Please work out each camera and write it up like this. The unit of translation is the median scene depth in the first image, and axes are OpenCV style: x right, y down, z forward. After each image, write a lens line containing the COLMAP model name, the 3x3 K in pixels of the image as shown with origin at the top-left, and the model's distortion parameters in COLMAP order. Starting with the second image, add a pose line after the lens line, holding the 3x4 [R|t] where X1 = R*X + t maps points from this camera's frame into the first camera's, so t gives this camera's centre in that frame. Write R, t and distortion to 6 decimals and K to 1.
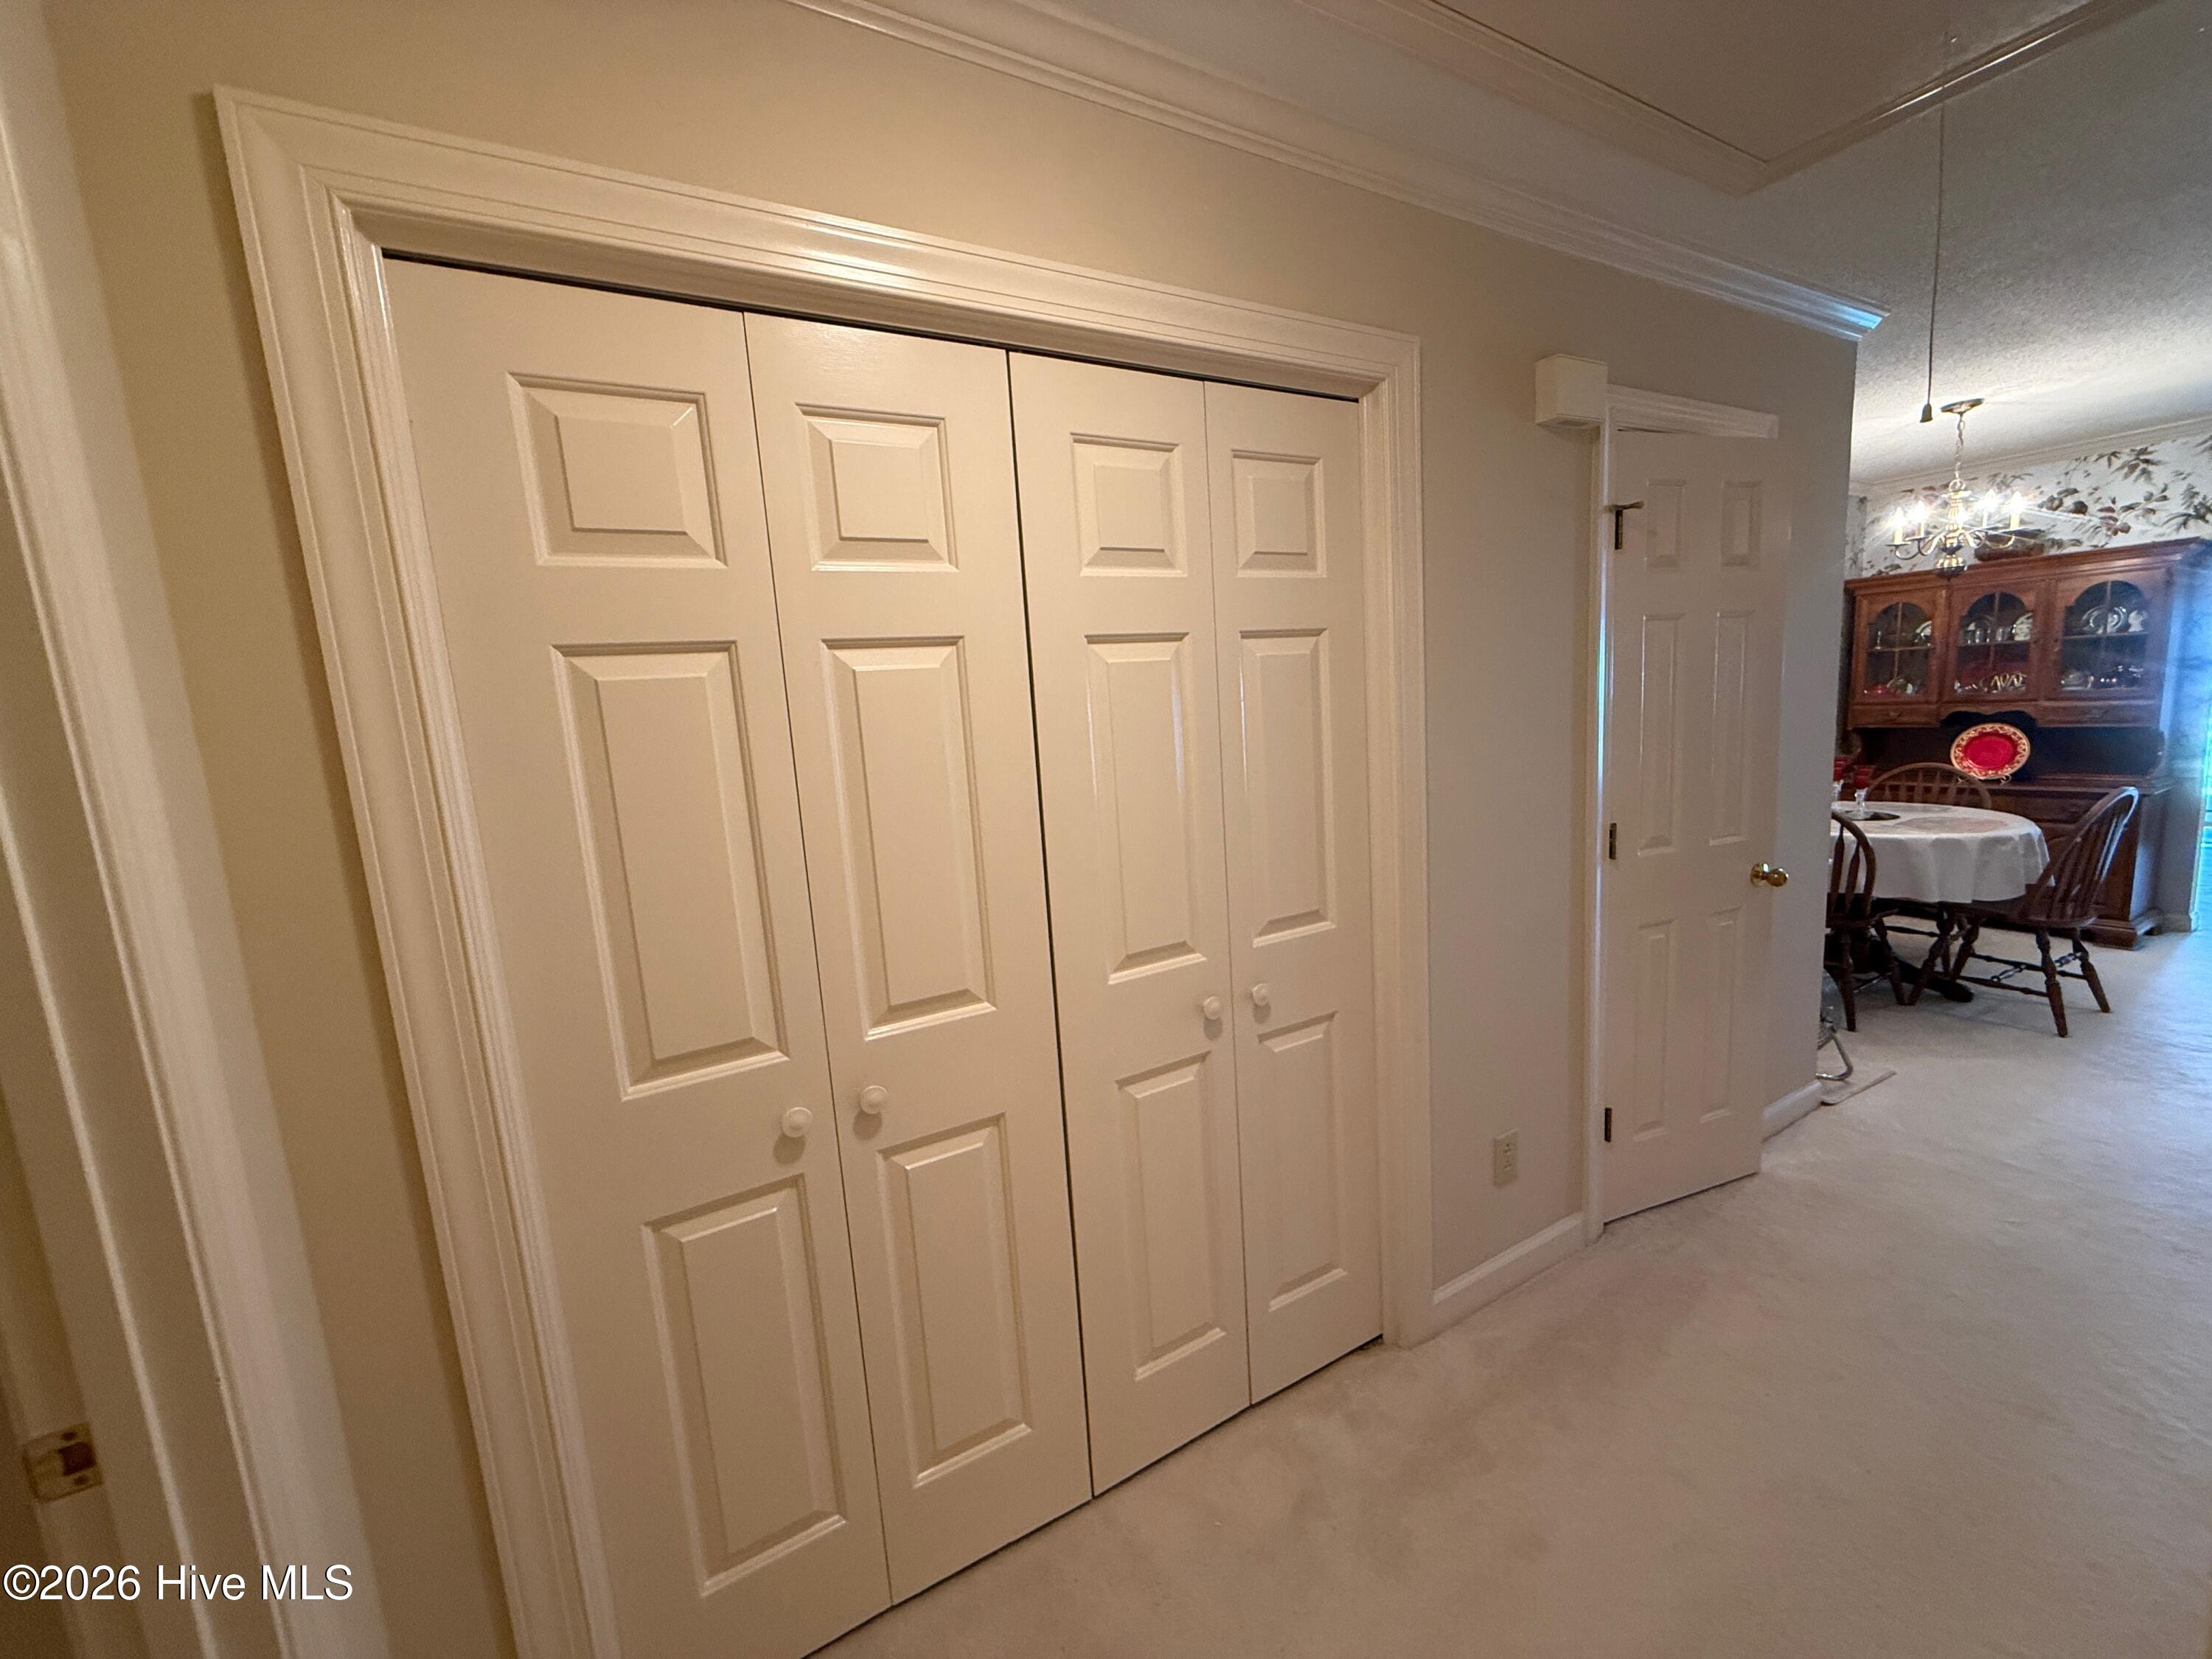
lens RADIAL K [[885.8, 0, 1110.6], [0, 885.8, 821.7], [0, 0, 1]] dist [0.002322, -0.000396]
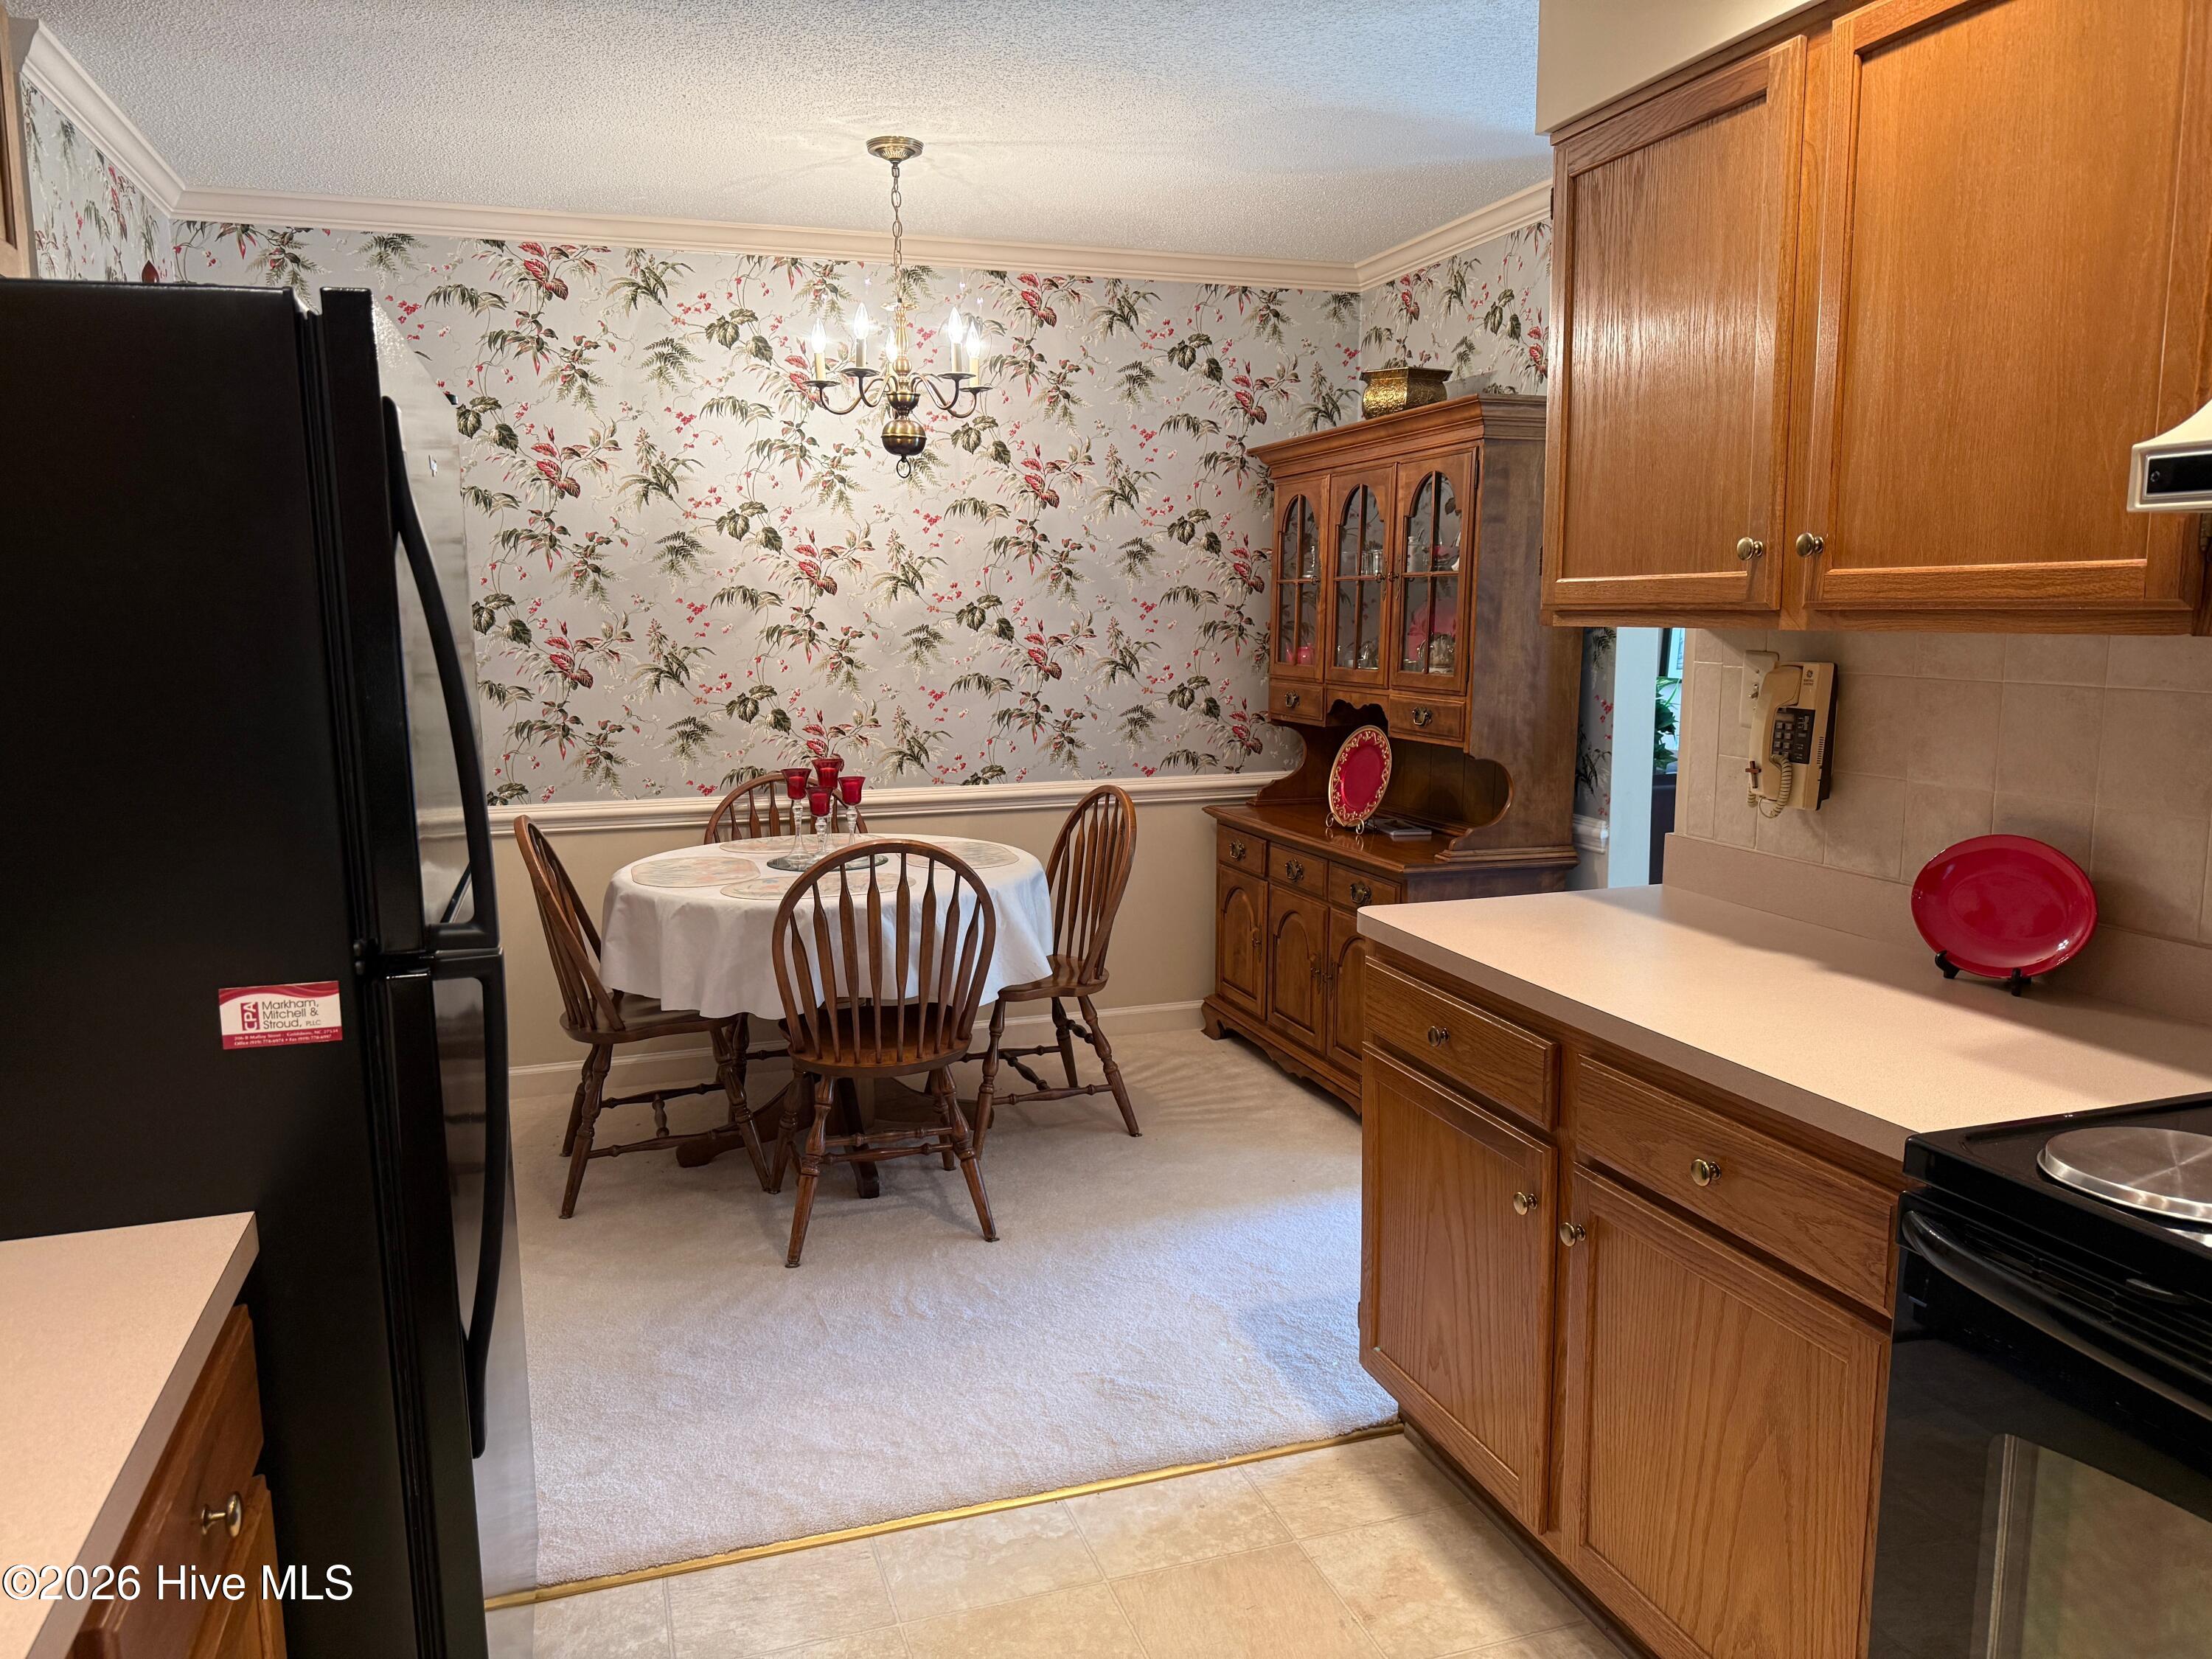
lens RADIAL K [[1557.5, 0, 1096.1], [0, 1557.5, 837.3], [0, 0, 1]] dist [0.182333, -0.394519]
pose [[0.973876, 0.084774, -0.210661, 1.070359], [-0.081572, 0.996382, 0.023859, -0.052615], [0.211921, -0.006052, 0.977268, 0.021047]]
